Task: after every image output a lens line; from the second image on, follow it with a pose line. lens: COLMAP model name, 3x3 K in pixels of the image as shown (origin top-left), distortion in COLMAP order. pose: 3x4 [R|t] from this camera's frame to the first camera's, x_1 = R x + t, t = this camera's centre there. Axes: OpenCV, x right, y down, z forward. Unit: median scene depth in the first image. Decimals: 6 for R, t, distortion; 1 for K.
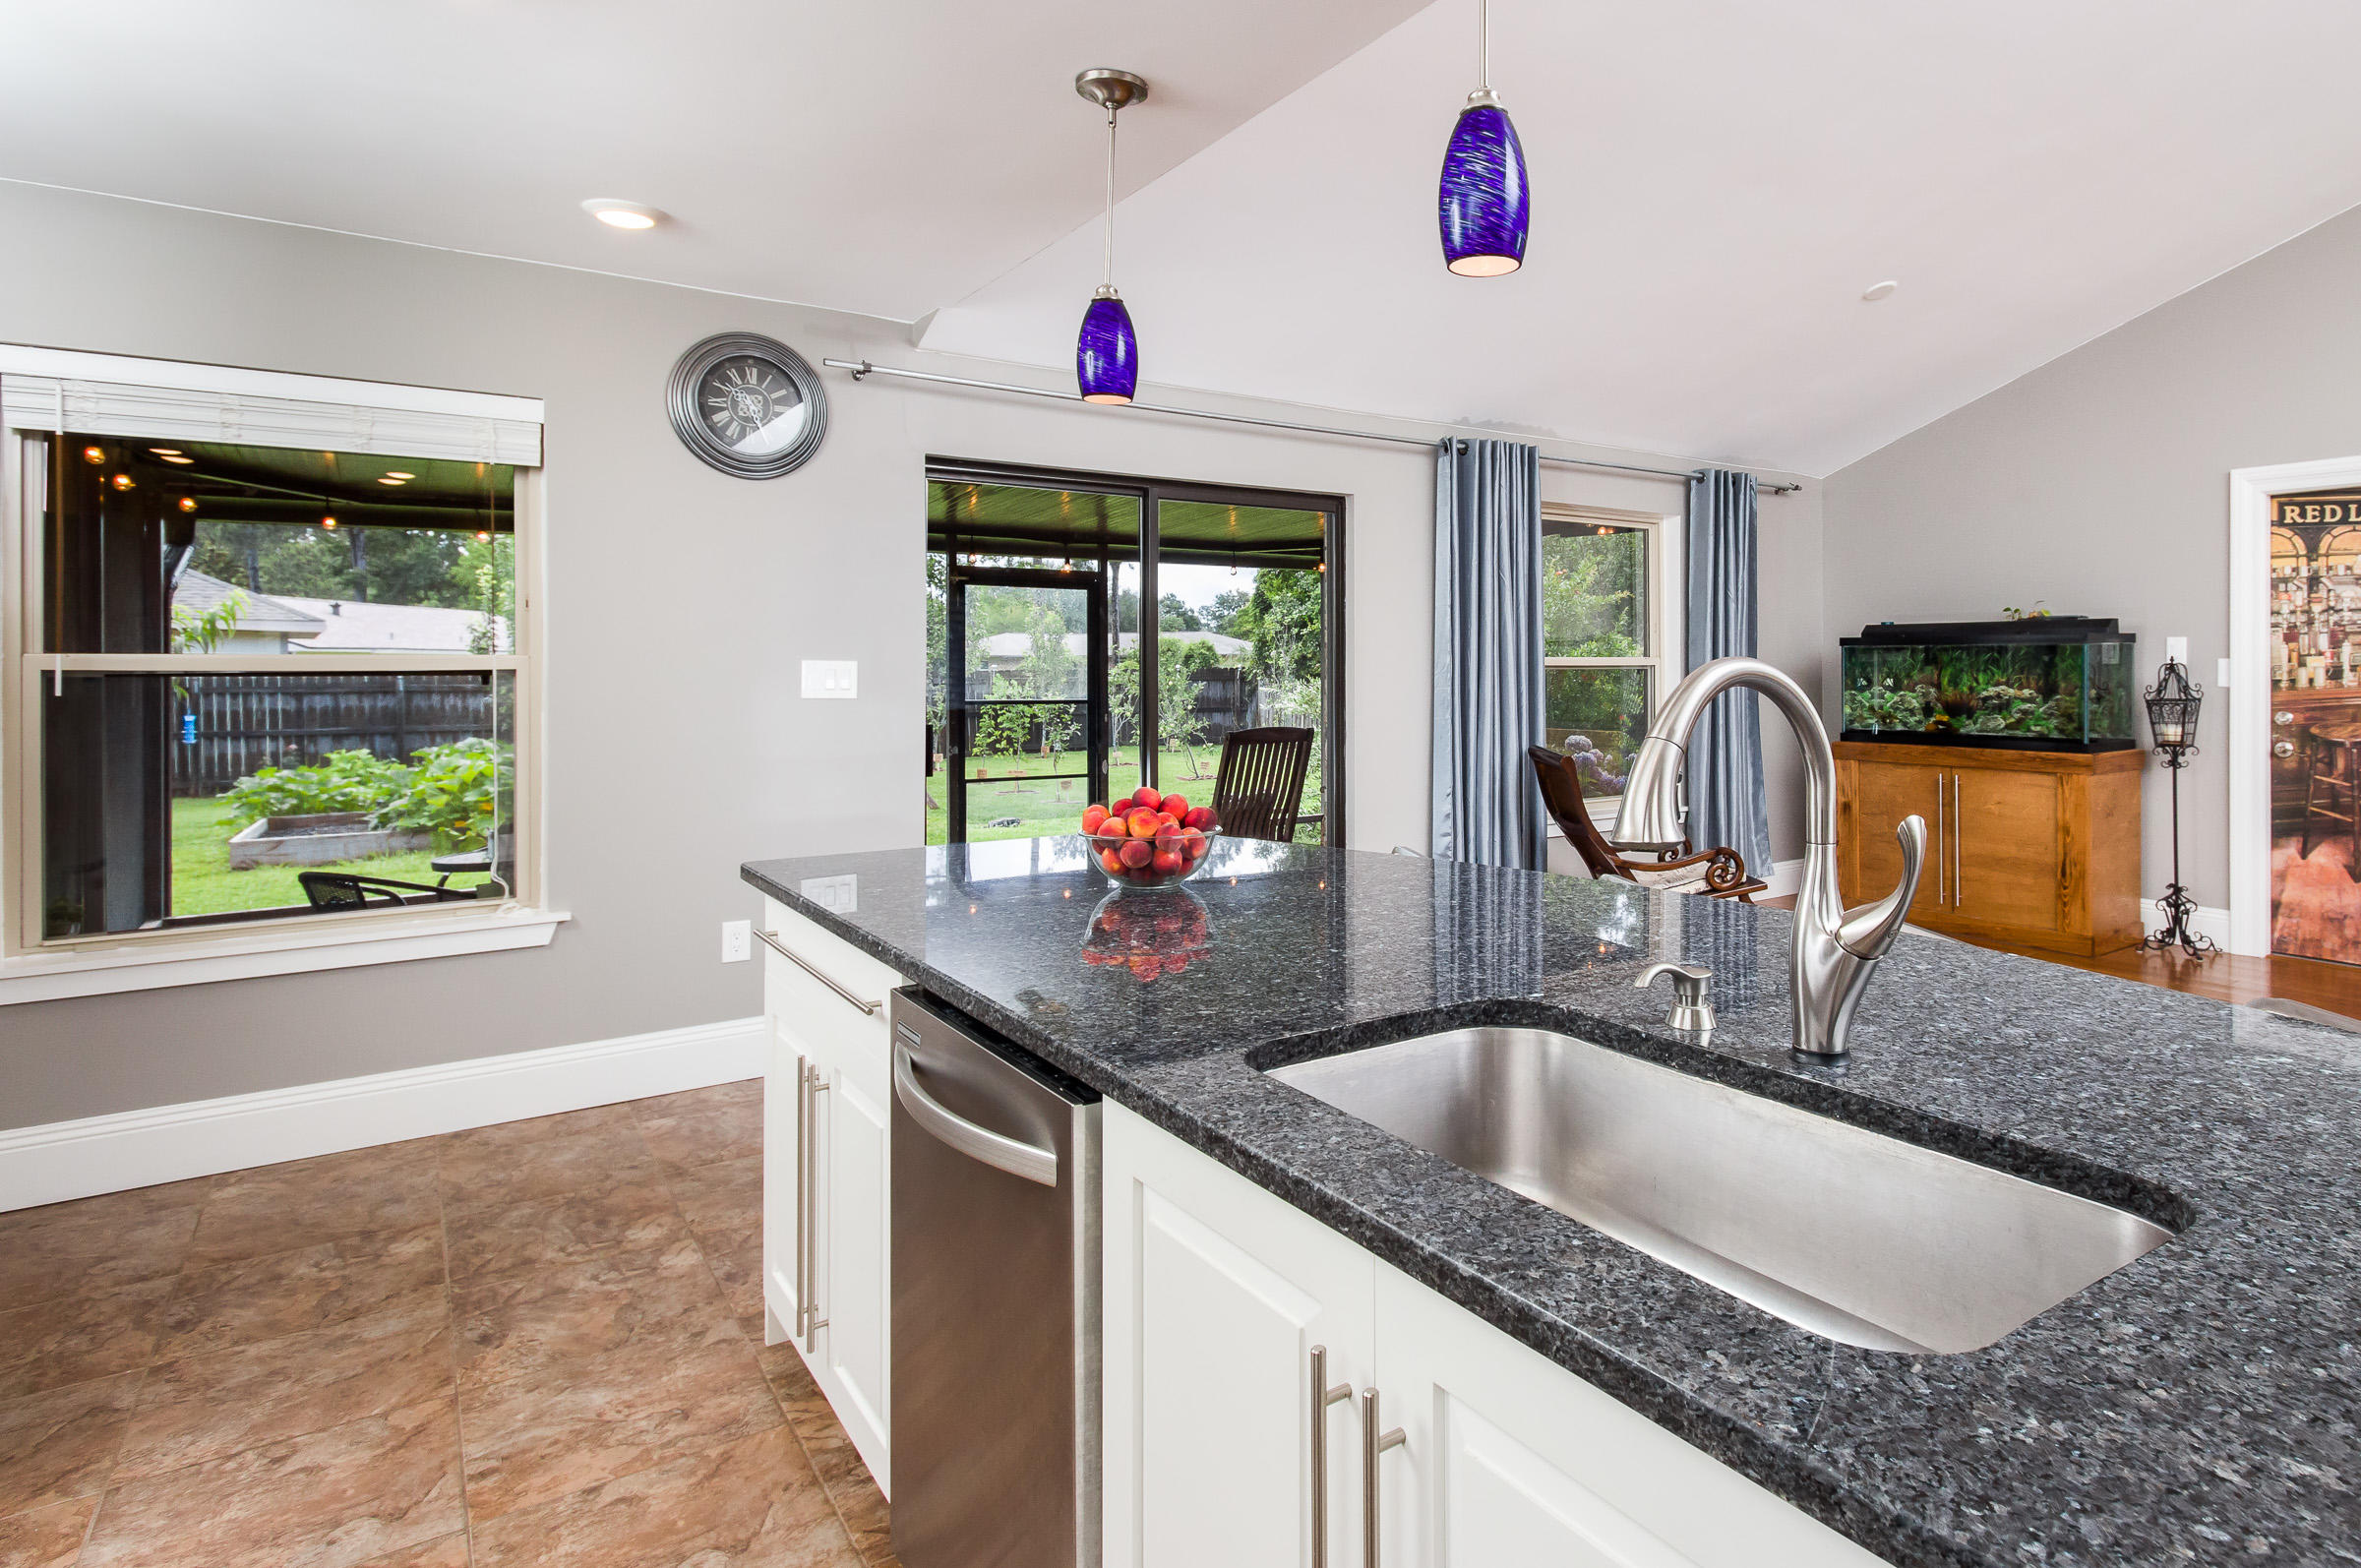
lens RADIAL K [[1287.0, 0, 1378.5], [0, 1287.0, 671.2], [0, 0, 1]] dist [0.007917, -0.002539]
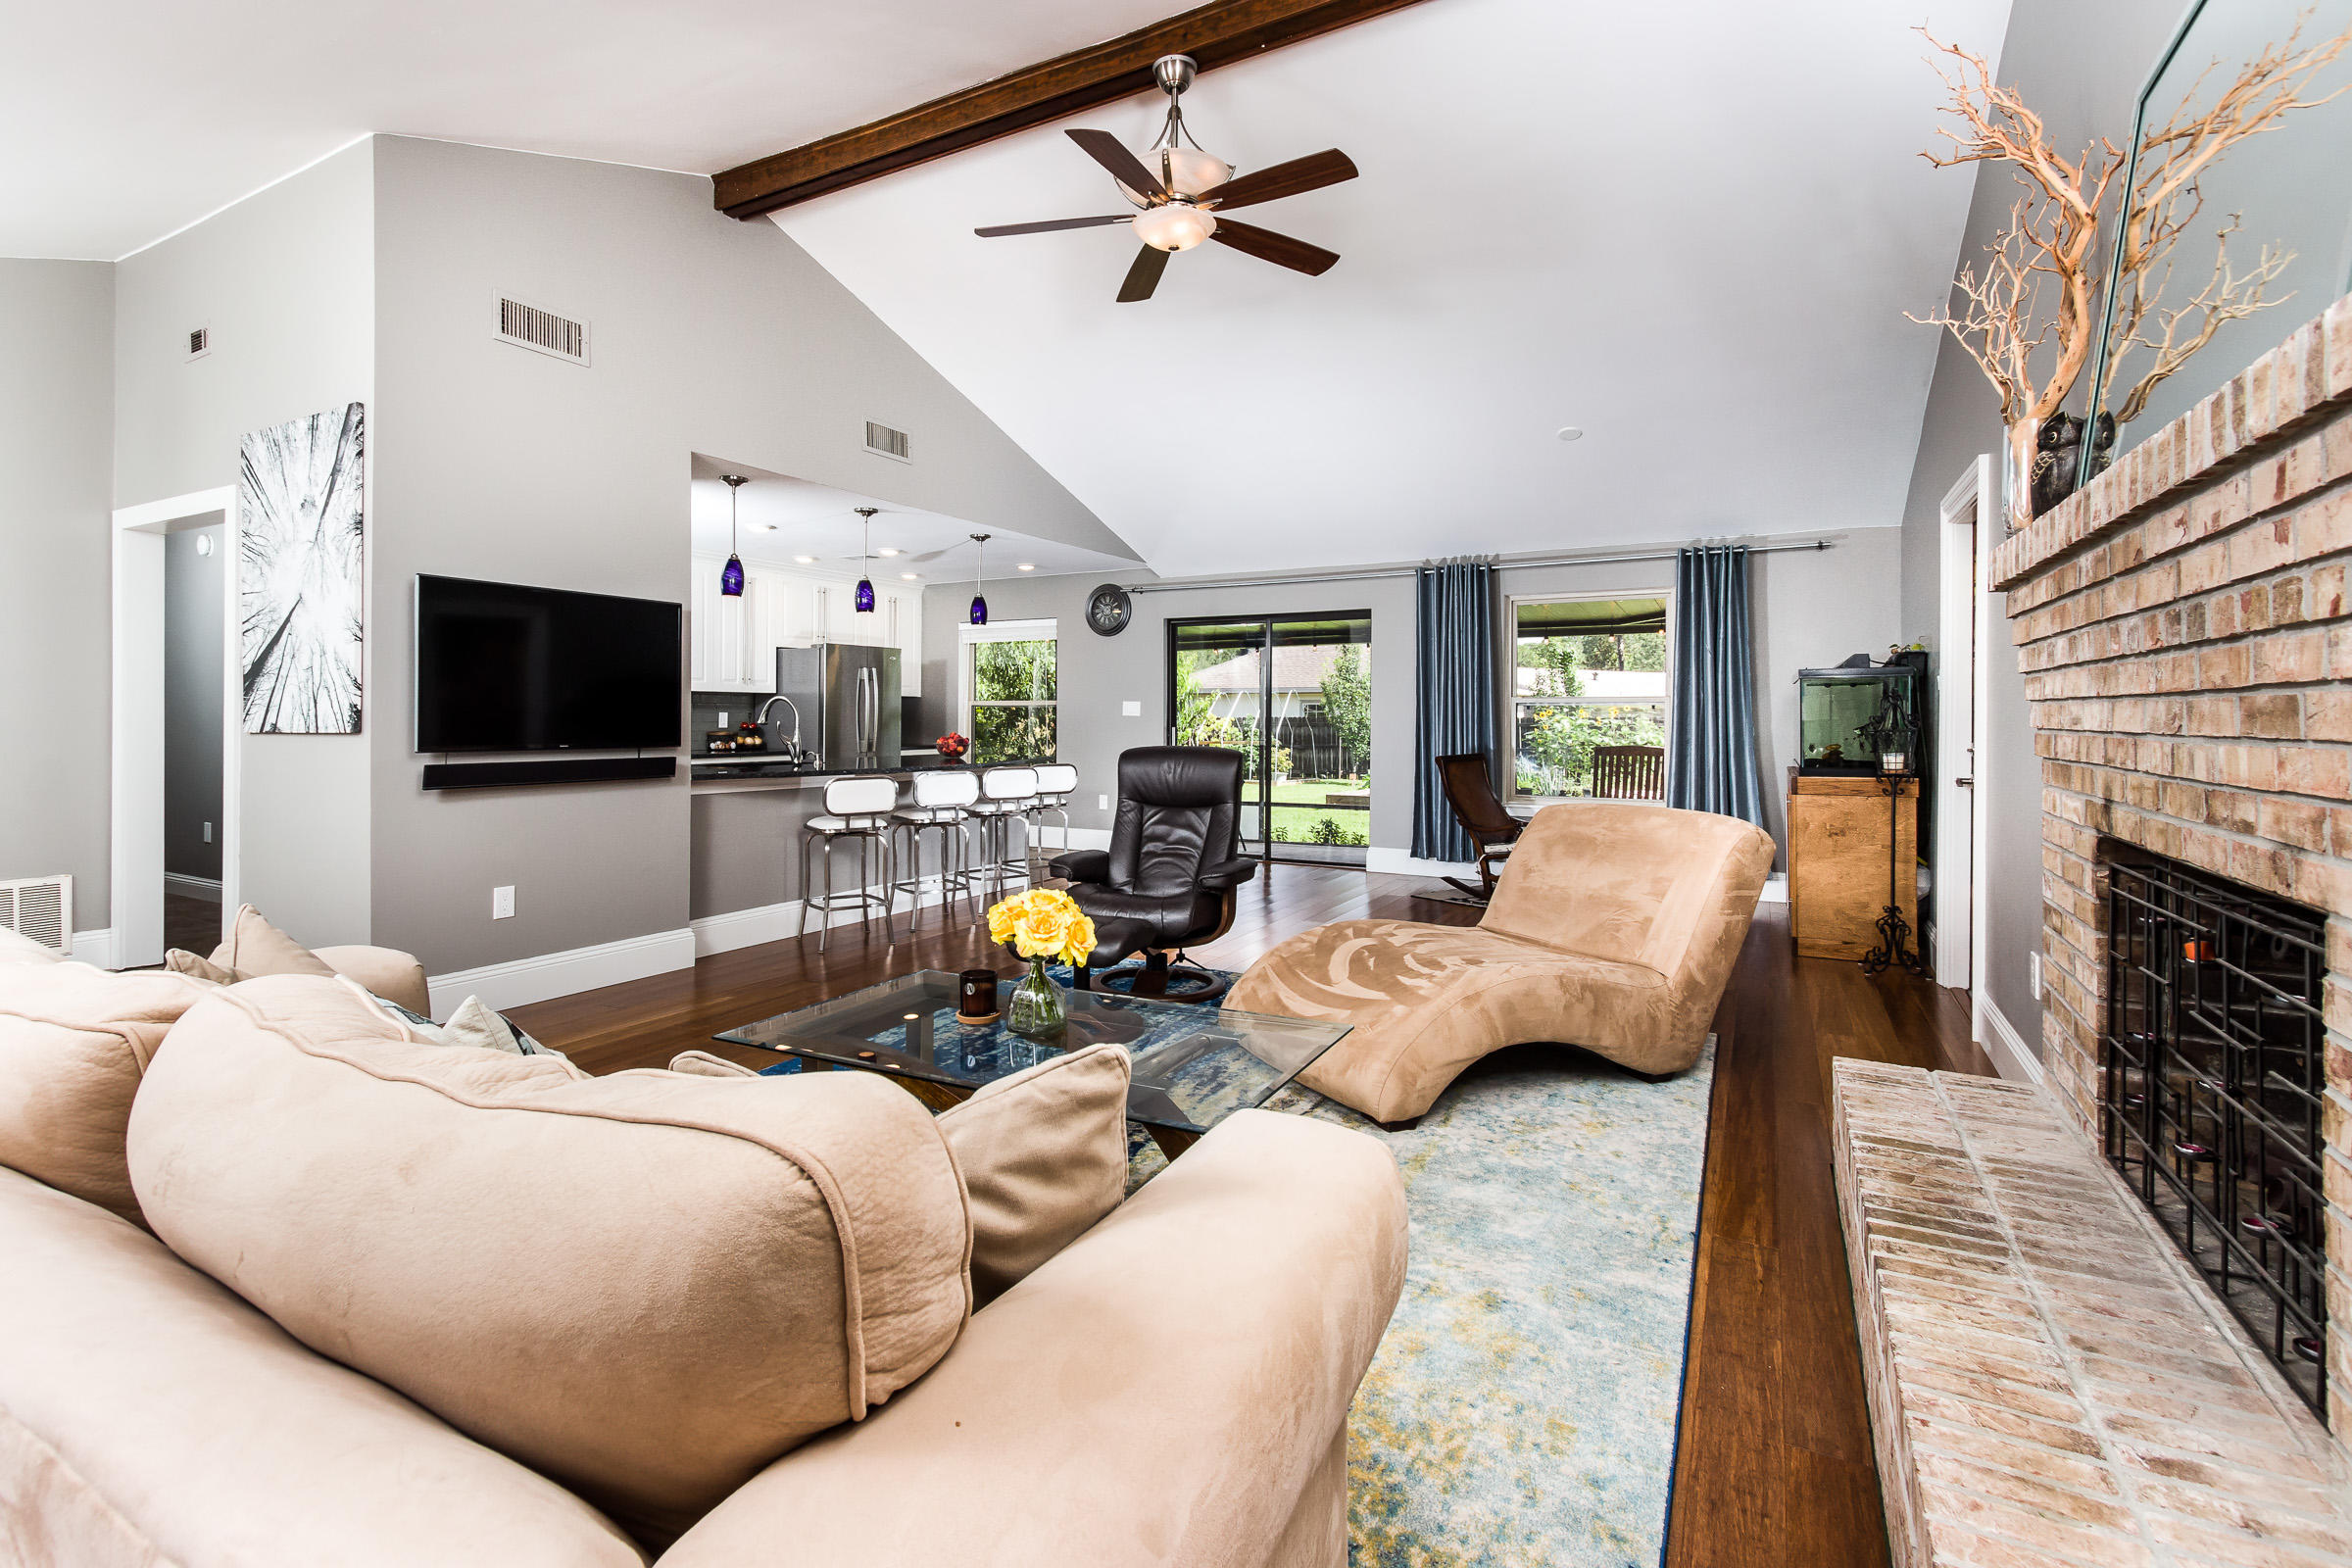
lens RADIAL K [[1090.9, 0, 1167.1], [0, 1090.9, 719.8], [0, 0, 1]] dist [-0.001432, -0.000246]
pose [[0.406799, 0.008779, -0.913475, 0.893566], [-0.010544, 0.999932, 0.004915, 0.012331], [0.913457, 0.007633, 0.406864, 0.067311]]
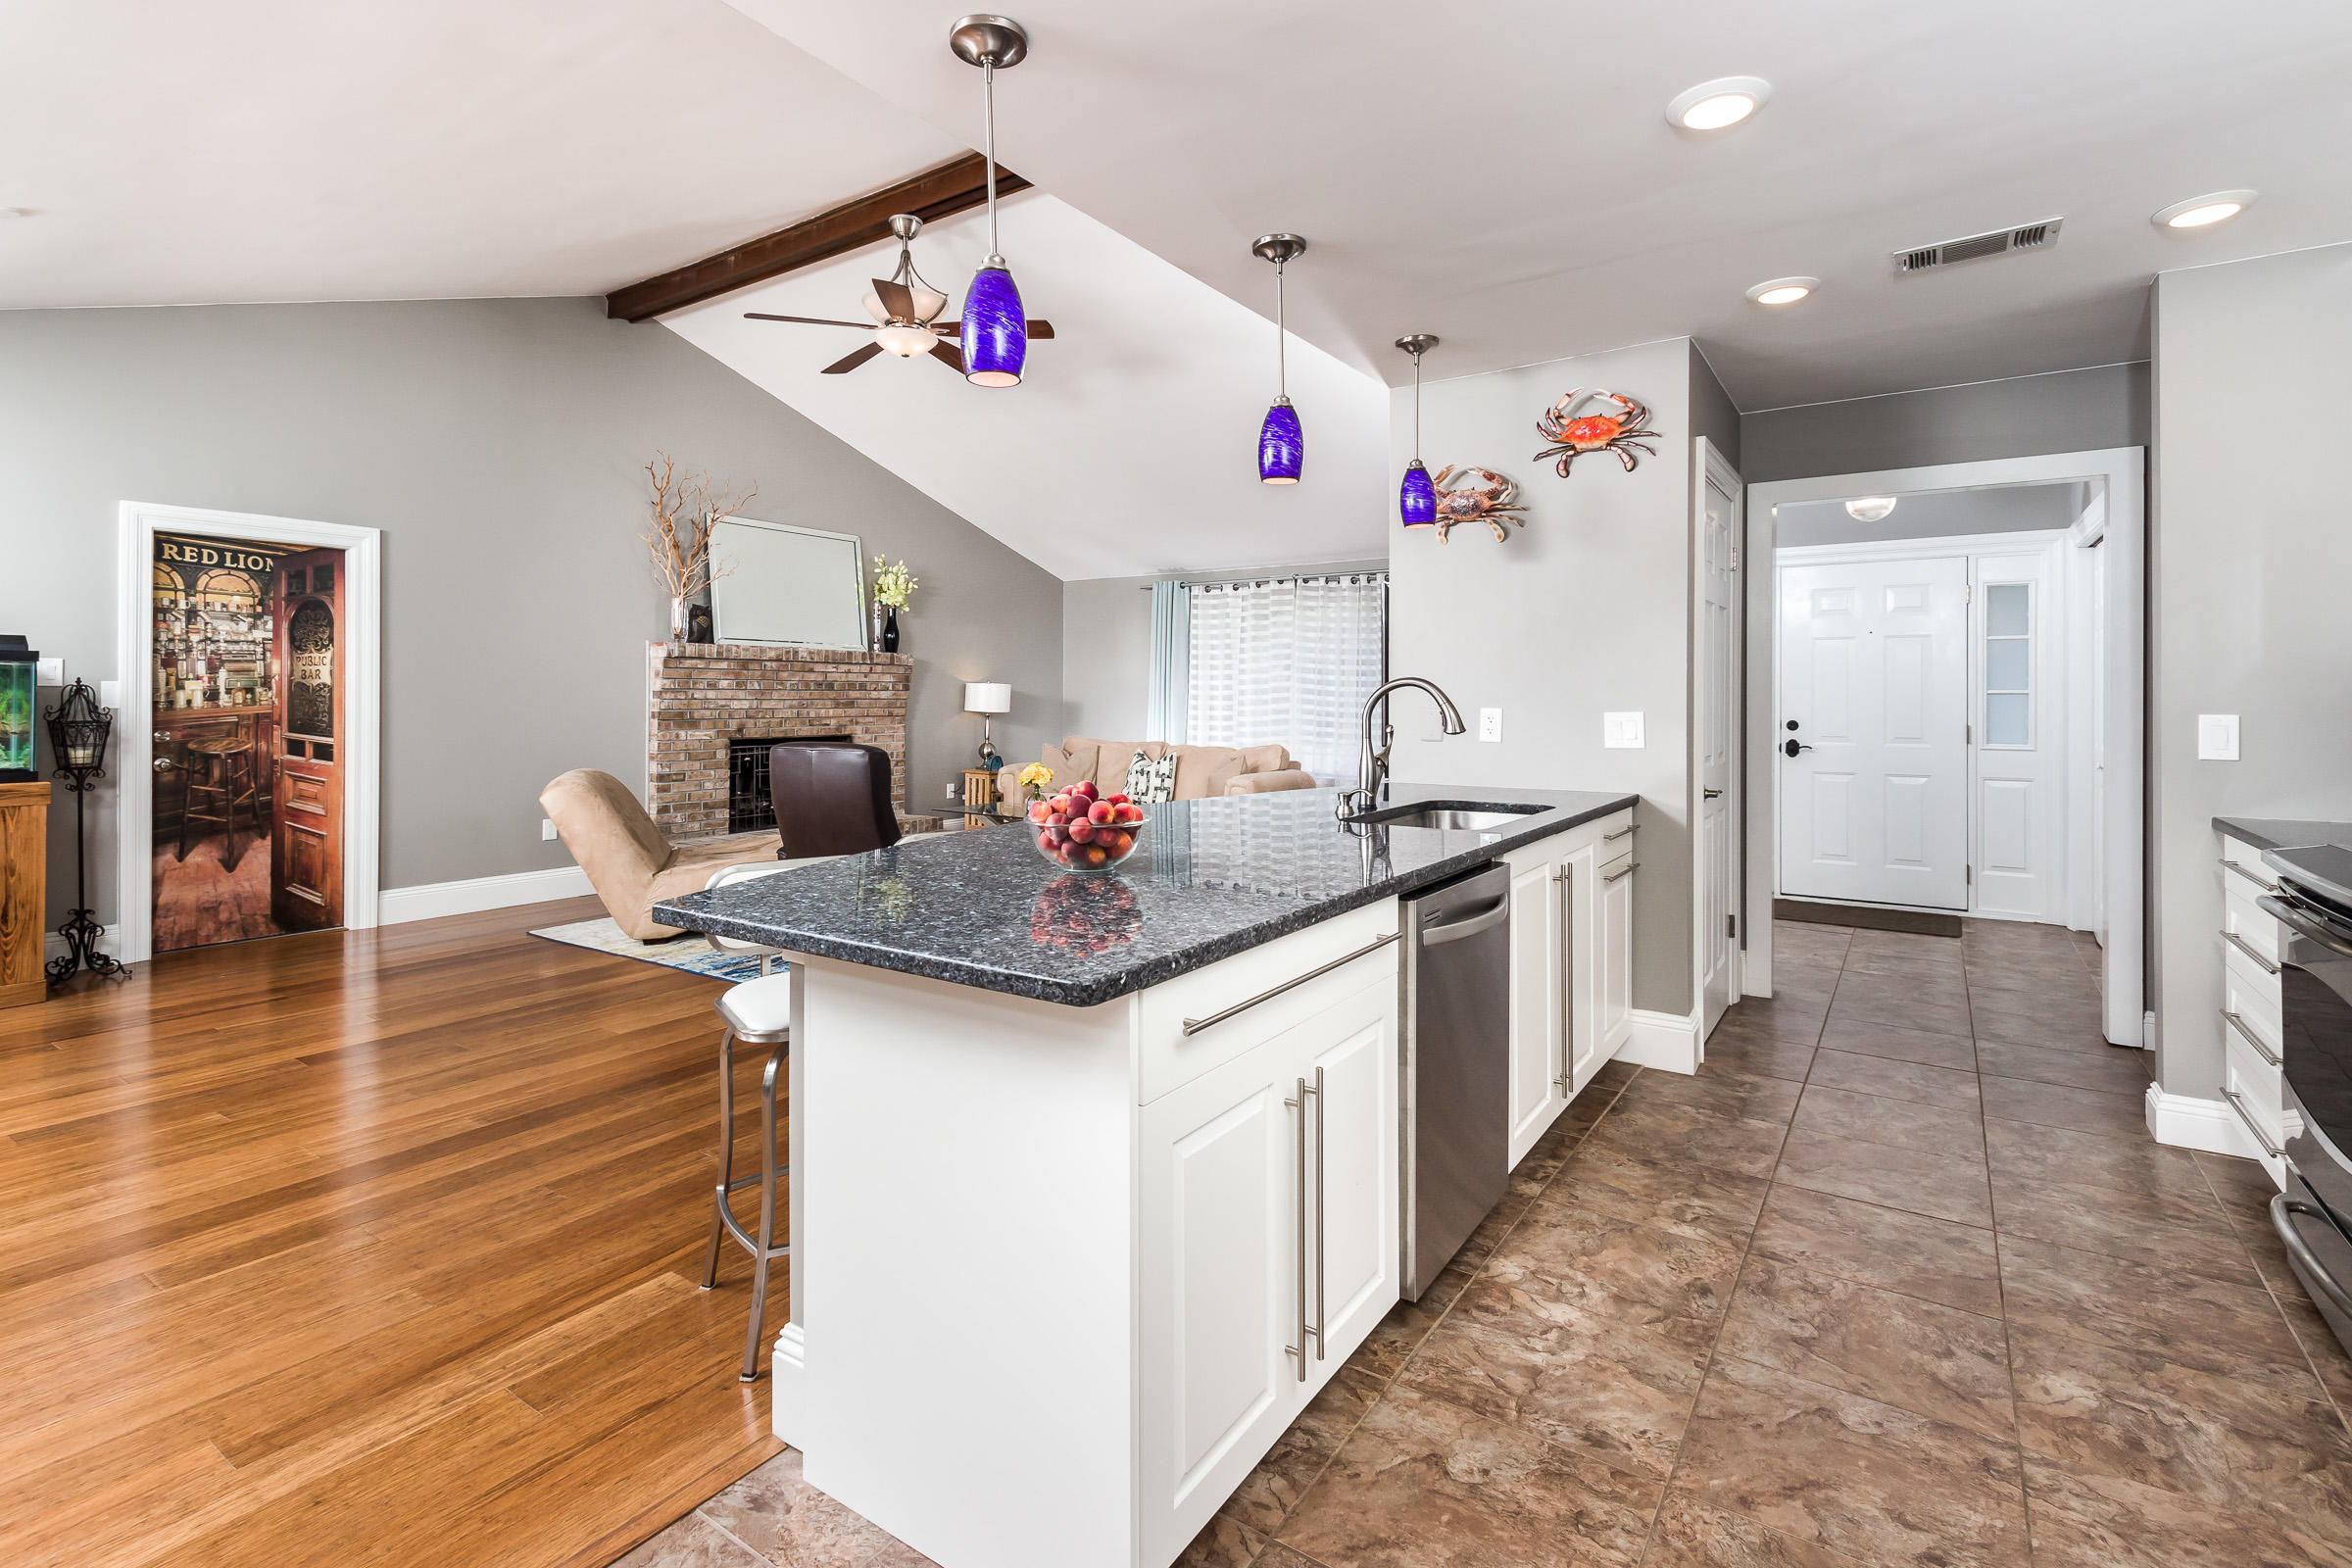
lens RADIAL K [[1120.1, 0, 1127.5], [0, 1120.1, 705.9], [0, 0, 1]] dist [0.003322, 0.001934]
pose [[-0.297421, 0.000107, 0.954747, -0.337691], [0.009805, 0.999948, 0.002943, 0.011830], [-0.954696, 0.010236, -0.297406, 0.374397]]
